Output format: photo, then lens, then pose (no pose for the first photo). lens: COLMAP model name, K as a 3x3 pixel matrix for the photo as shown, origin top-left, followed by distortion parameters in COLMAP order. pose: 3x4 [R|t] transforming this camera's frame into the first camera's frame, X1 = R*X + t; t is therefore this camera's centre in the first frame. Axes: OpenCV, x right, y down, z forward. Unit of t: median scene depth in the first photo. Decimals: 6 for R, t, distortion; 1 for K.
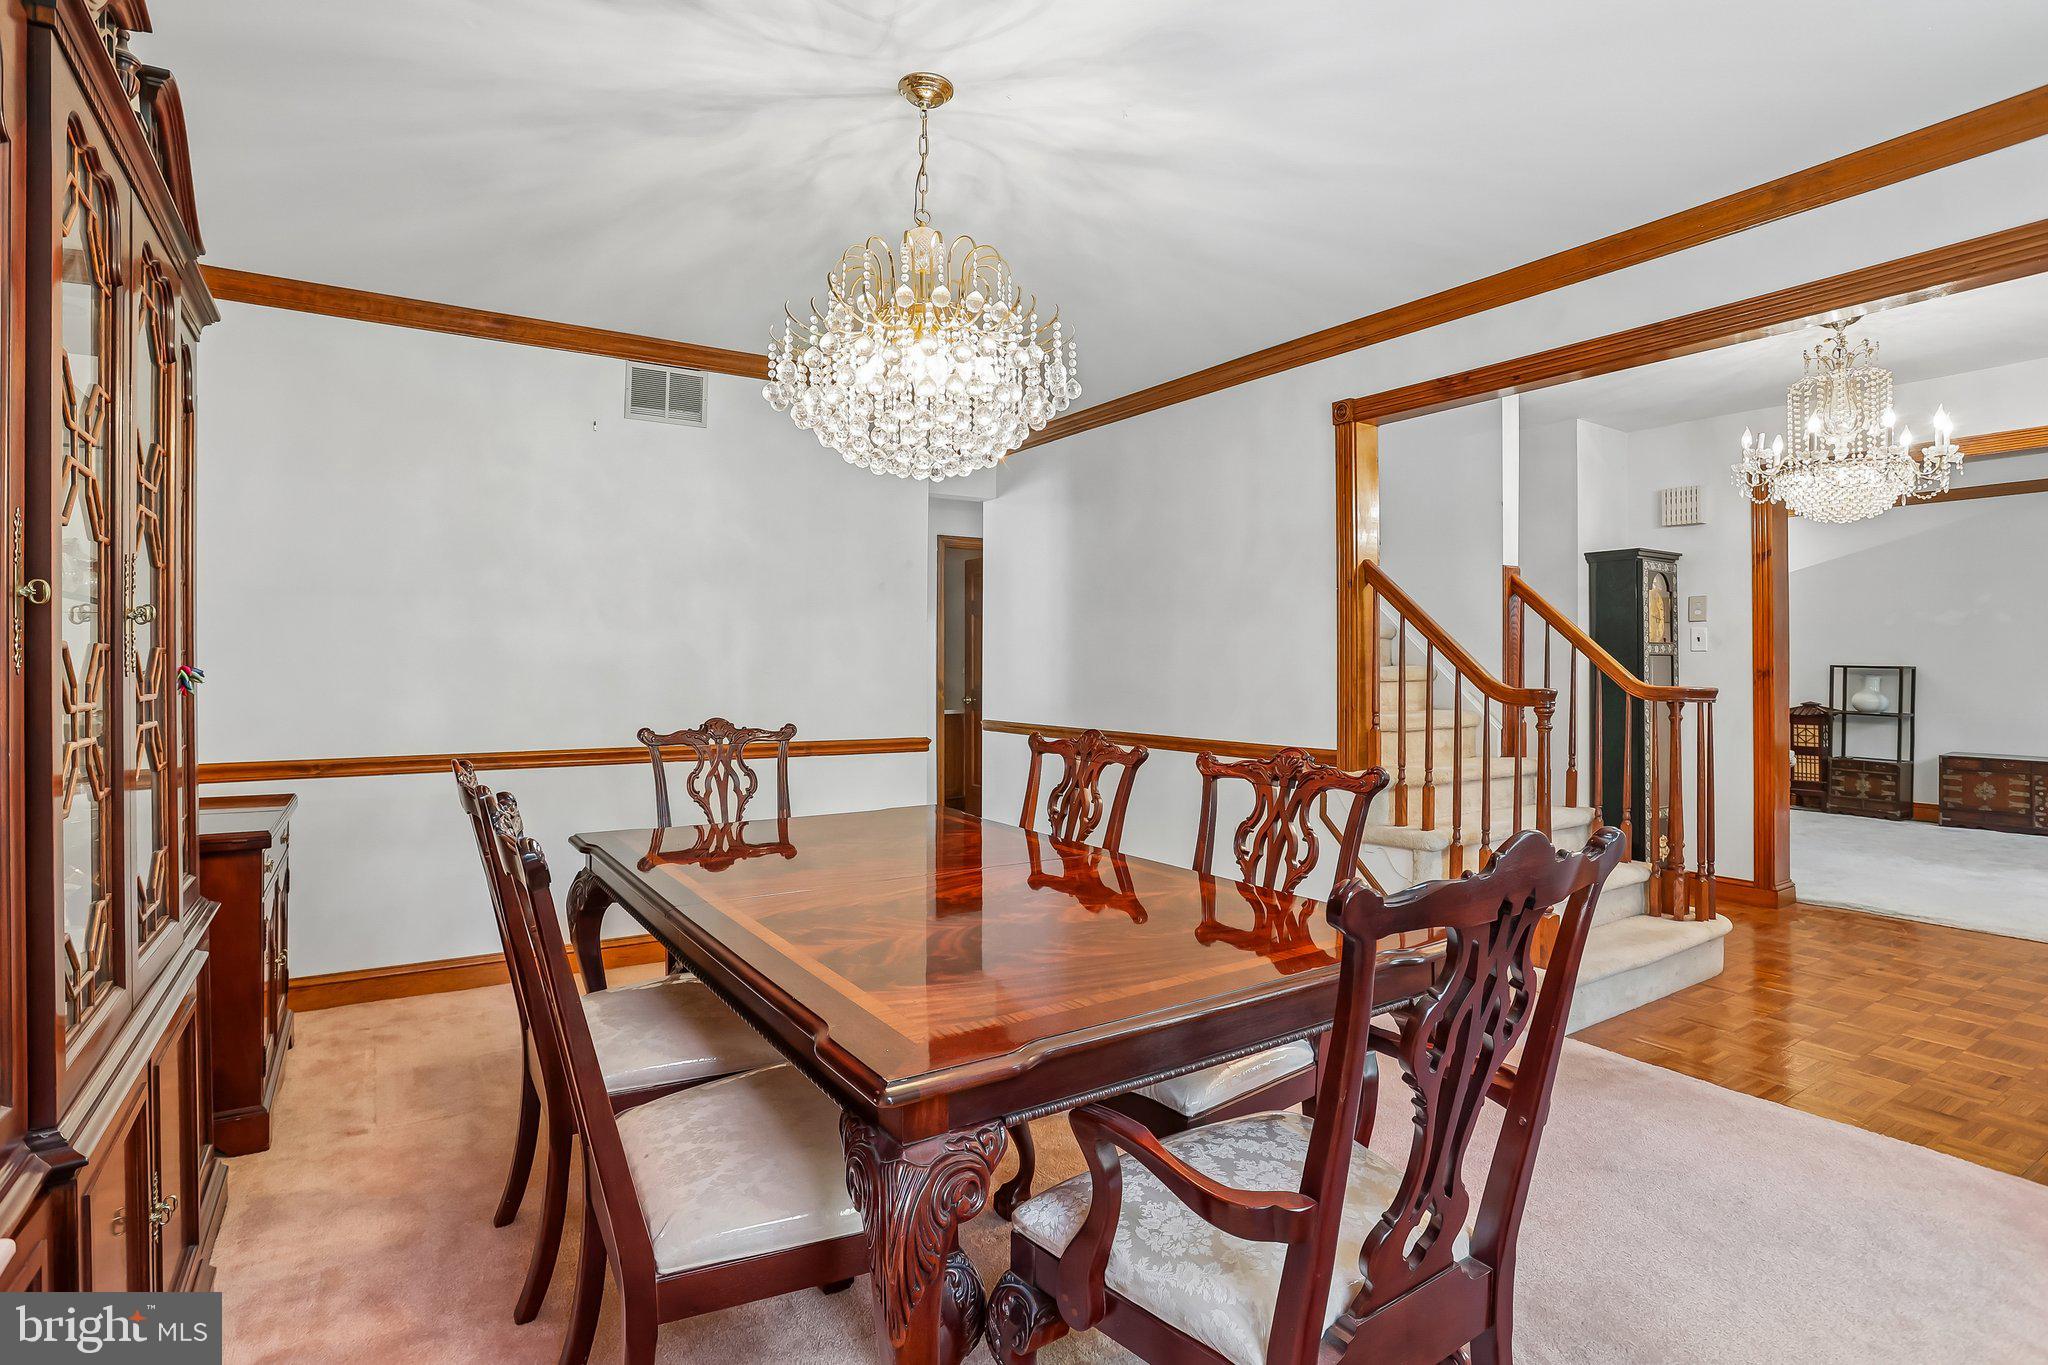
lens RADIAL K [[1002.5, 0, 1013.8], [0, 1002.5, 673.5], [0, 0, 1]] dist [-0.042138, 0.007600]
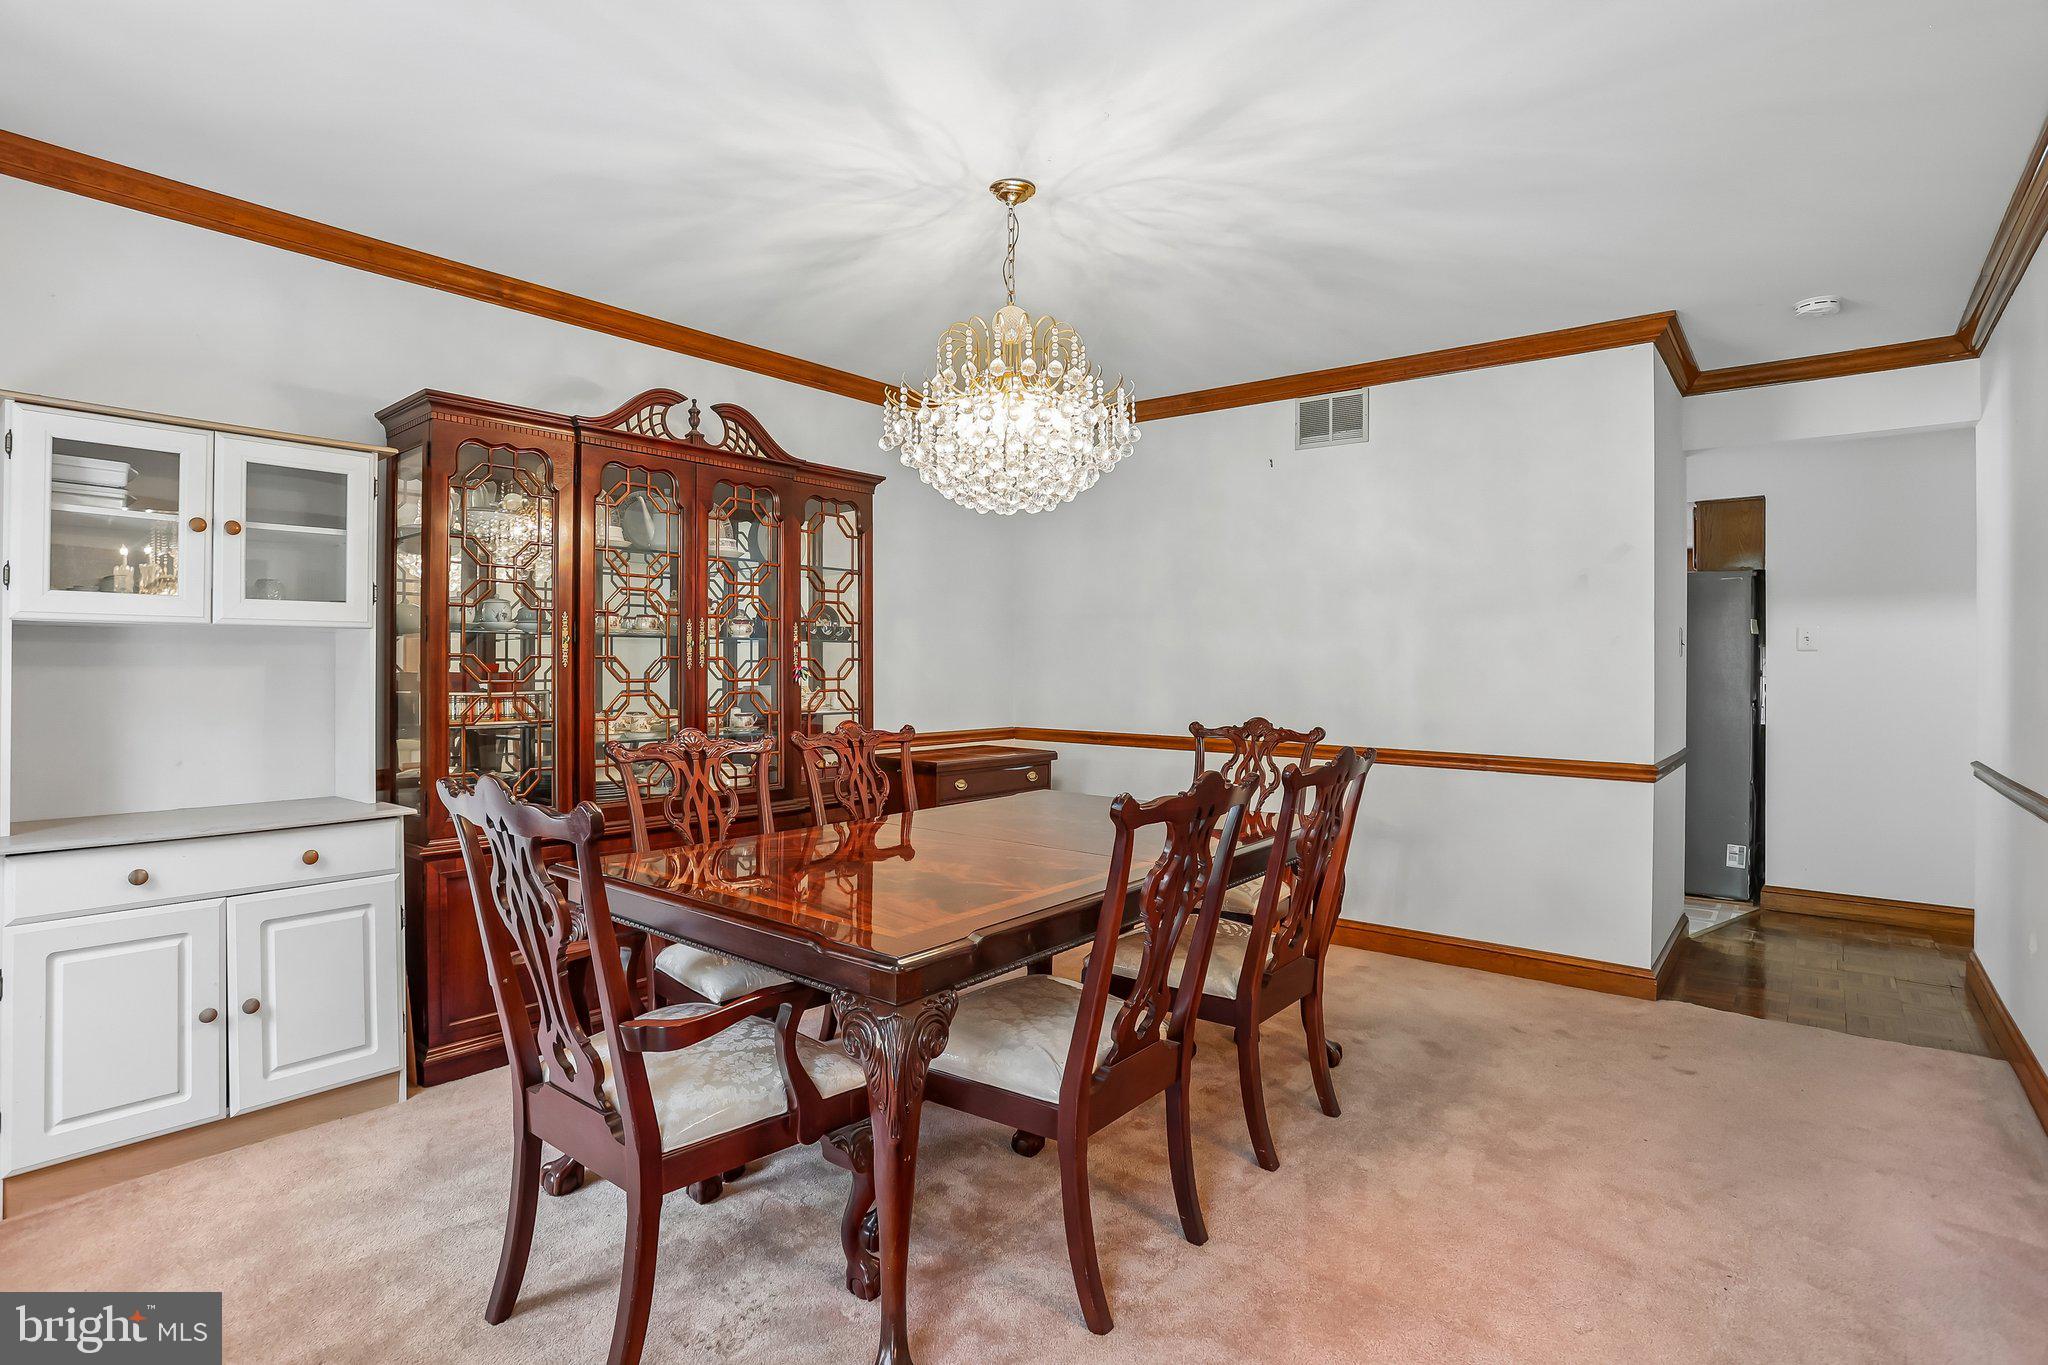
lens RADIAL K [[1002.5, 0, 1010.8], [0, 1002.5, 680.3], [0, 0, 1]] dist [-0.042138, 0.007600]
pose [[0.321789, 0.017834, -0.946644, 0.672733], [-0.019850, 0.999730, 0.012086, -0.004495], [0.946603, 0.014902, 0.322056, 0.388135]]
